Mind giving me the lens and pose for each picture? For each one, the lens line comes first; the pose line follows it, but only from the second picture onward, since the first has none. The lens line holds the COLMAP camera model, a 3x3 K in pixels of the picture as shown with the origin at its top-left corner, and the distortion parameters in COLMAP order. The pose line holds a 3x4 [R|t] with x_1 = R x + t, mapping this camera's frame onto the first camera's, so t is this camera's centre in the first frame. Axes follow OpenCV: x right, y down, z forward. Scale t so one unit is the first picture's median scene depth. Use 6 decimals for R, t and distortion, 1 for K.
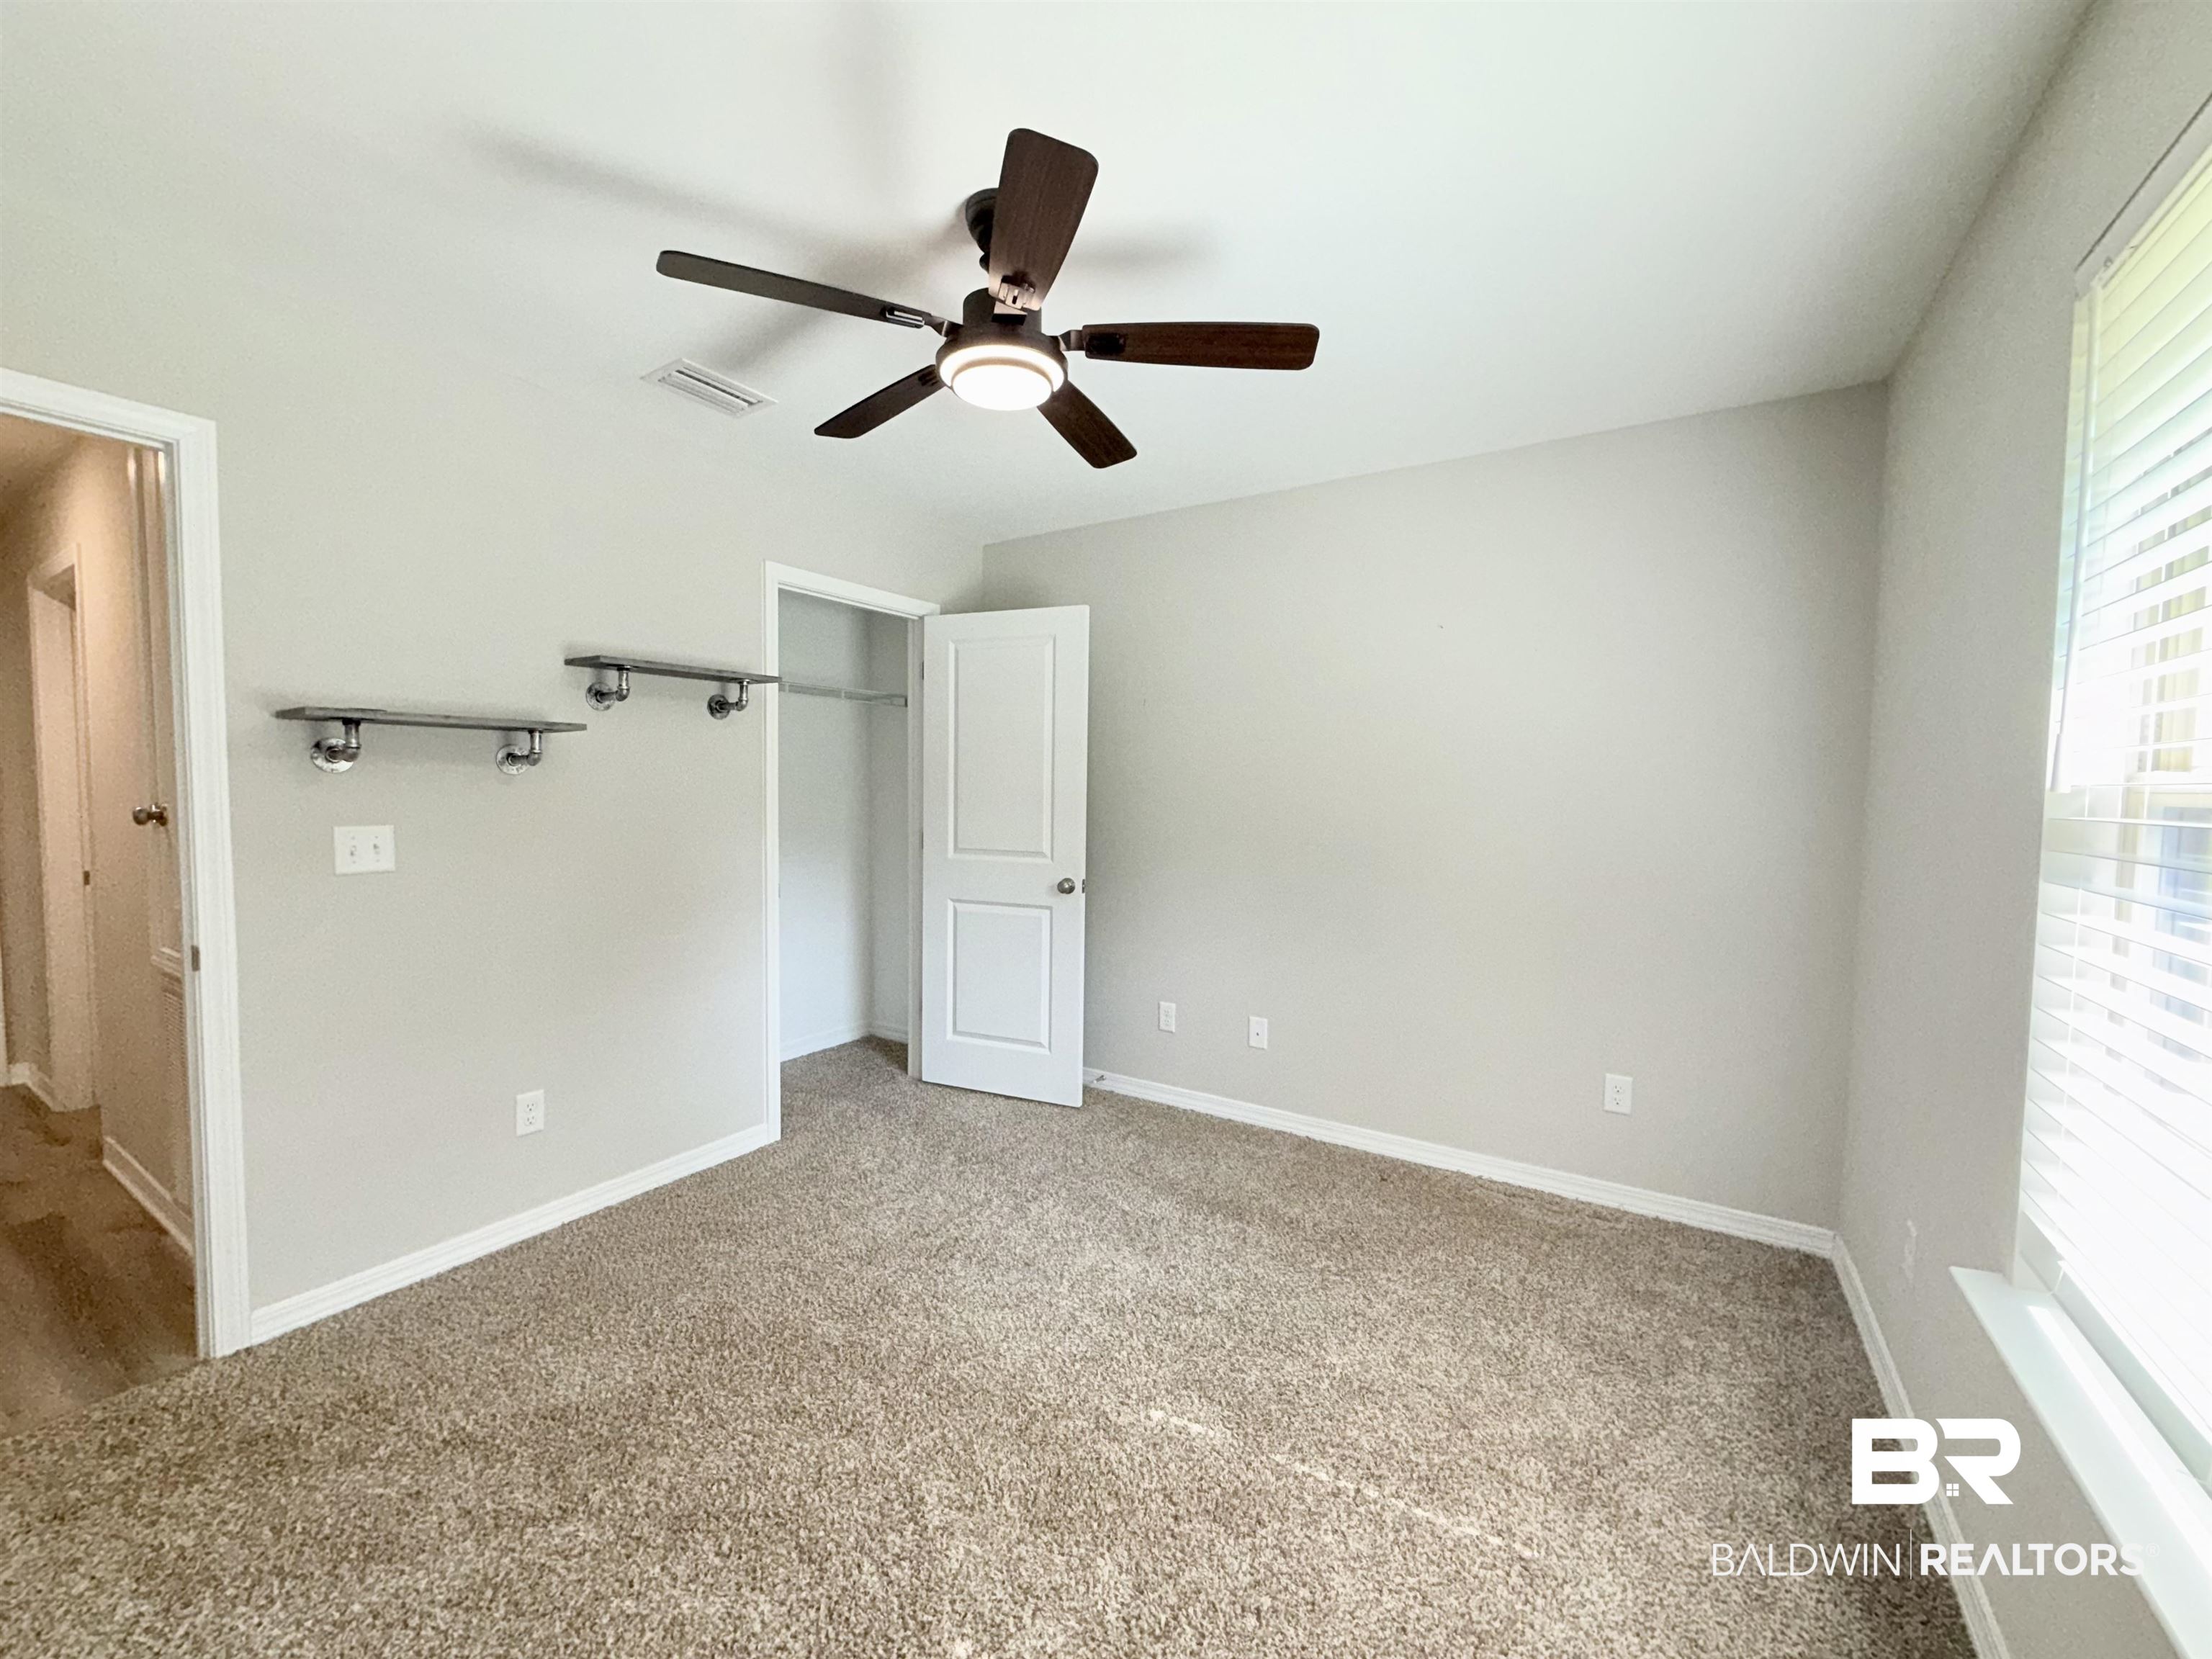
lens RADIAL K [[878.3, 0, 1104.1], [0, 878.3, 826.9], [0, 0, 1]] dist [0.000249, -0.000016]
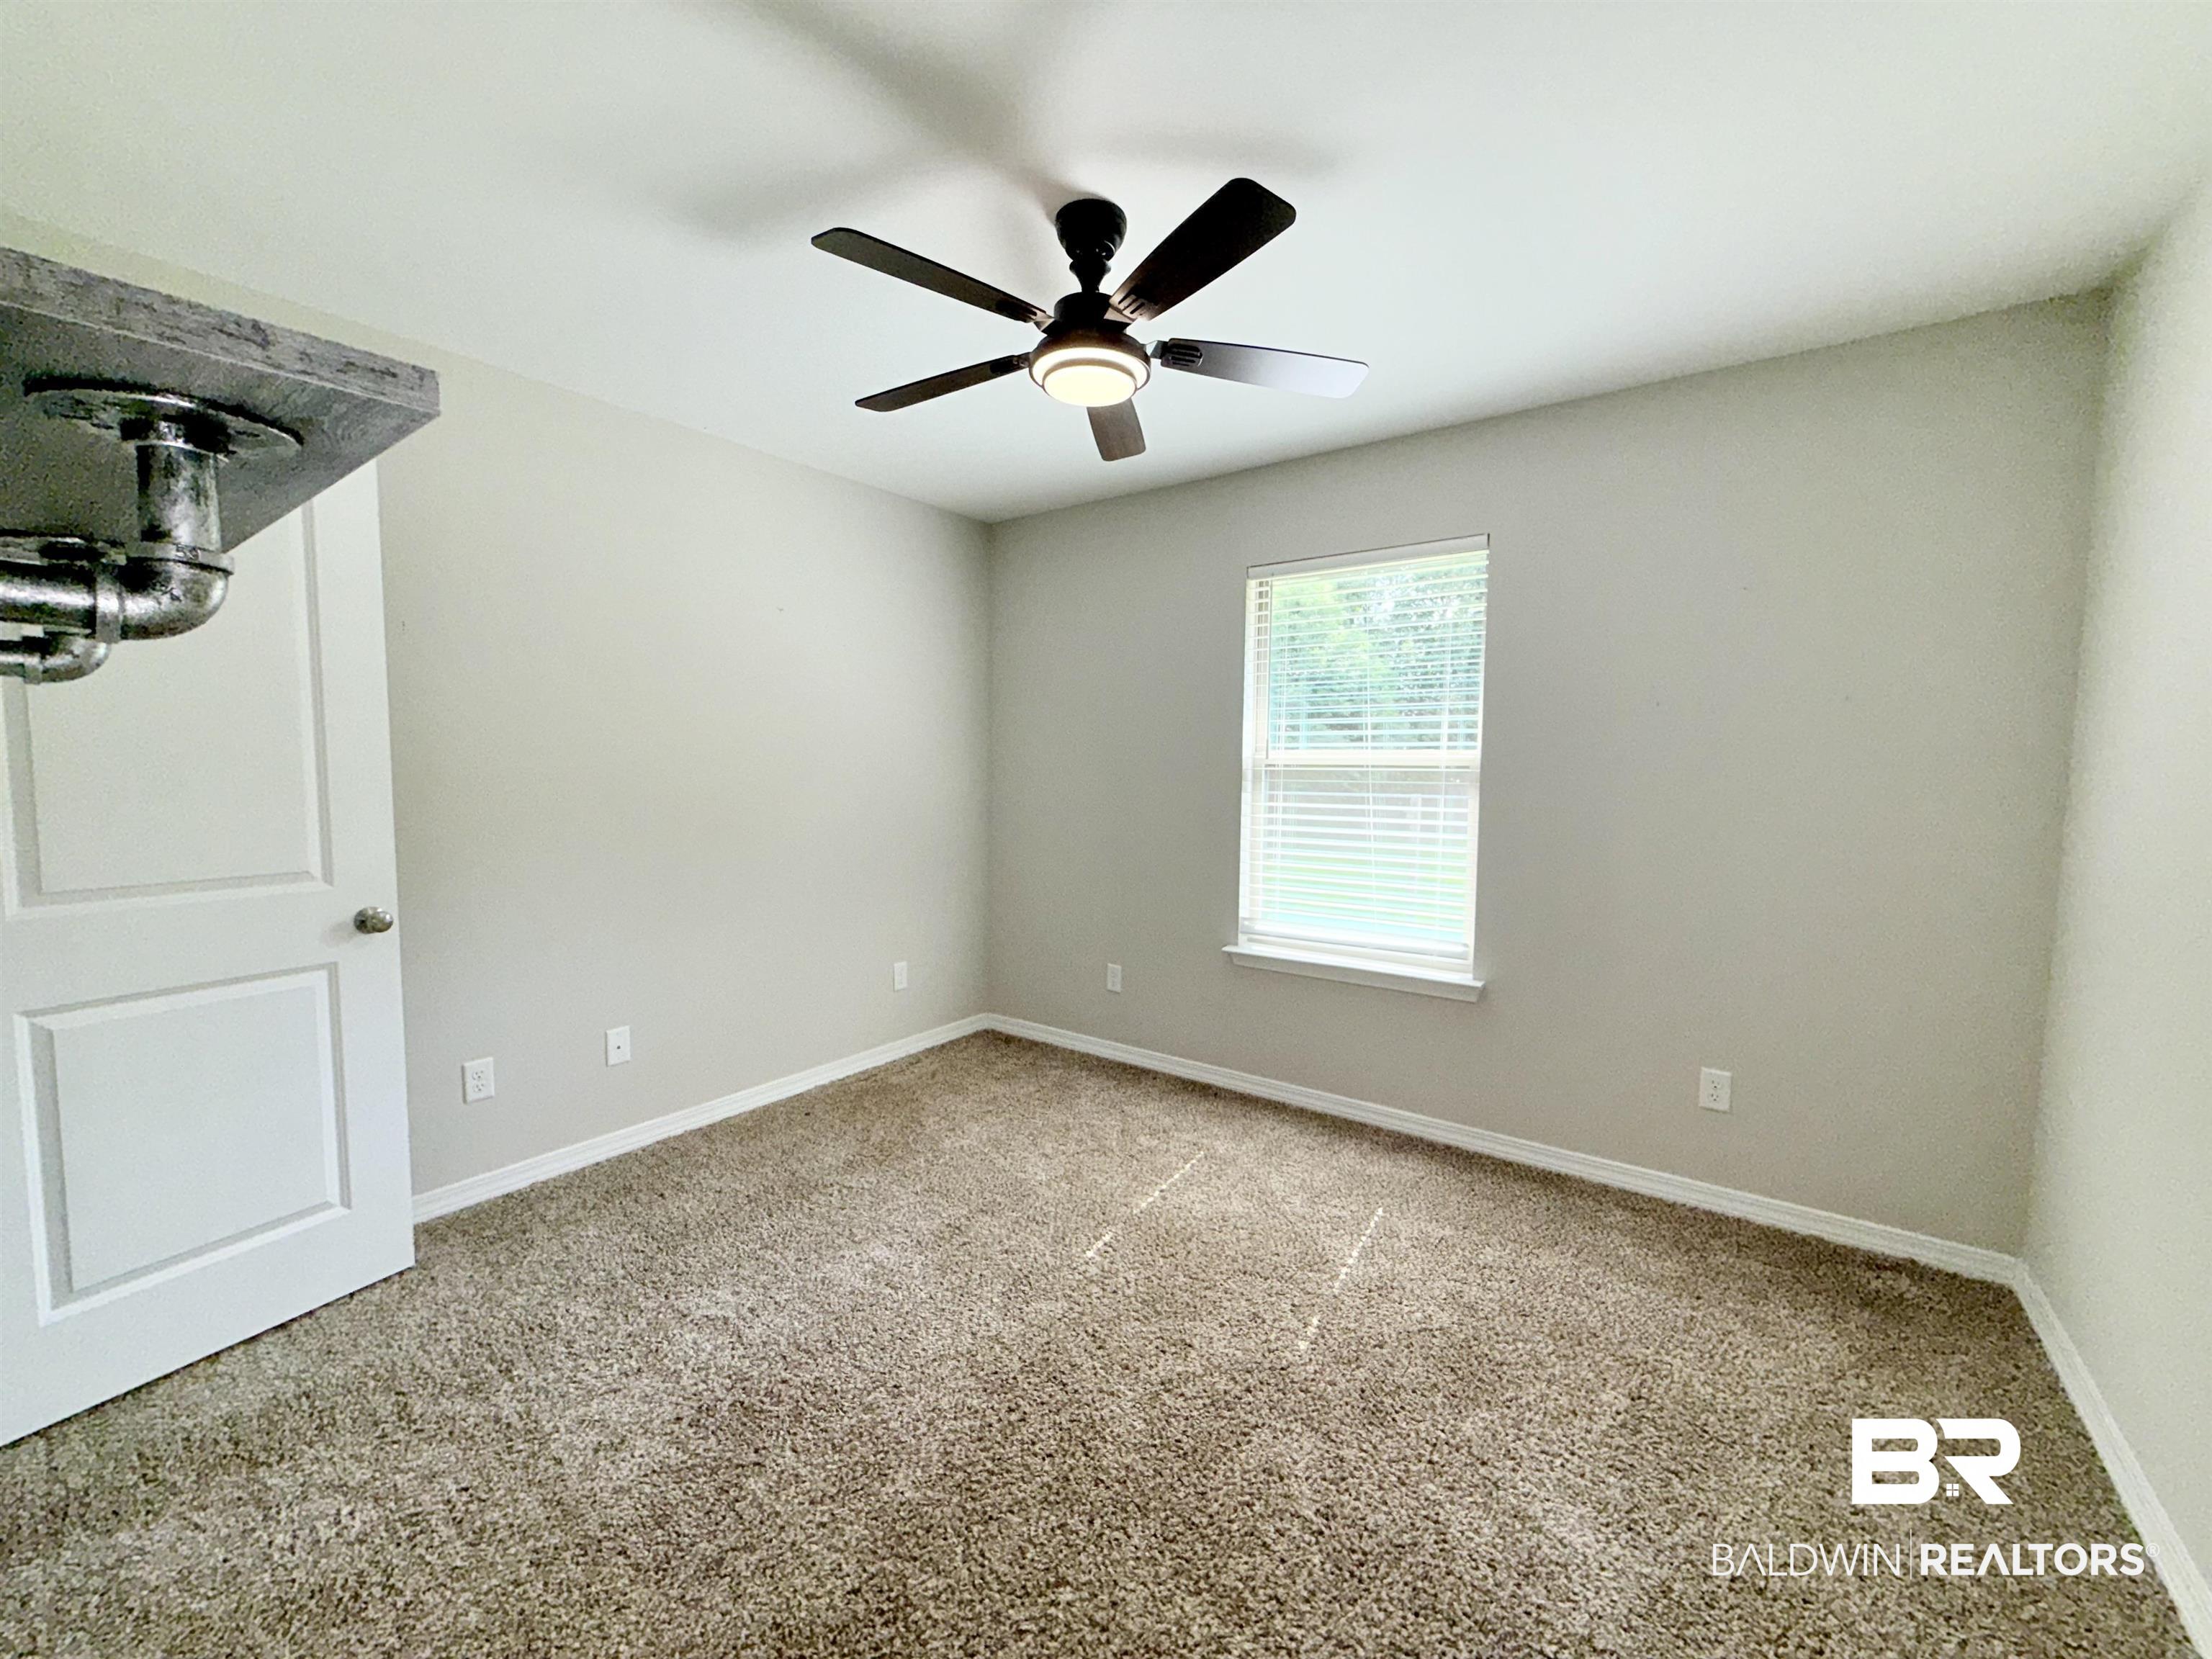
lens RADIAL K [[878.3, 0, 1103.2], [0, 878.3, 821.8], [0, 0, 1]] dist [0.000249, -0.000016]
pose [[0.072507, -0.080064, 0.994149, -0.650029], [0.044110, 0.996055, 0.077001, -0.026171], [-0.996392, 0.038269, 0.075752, 0.489834]]
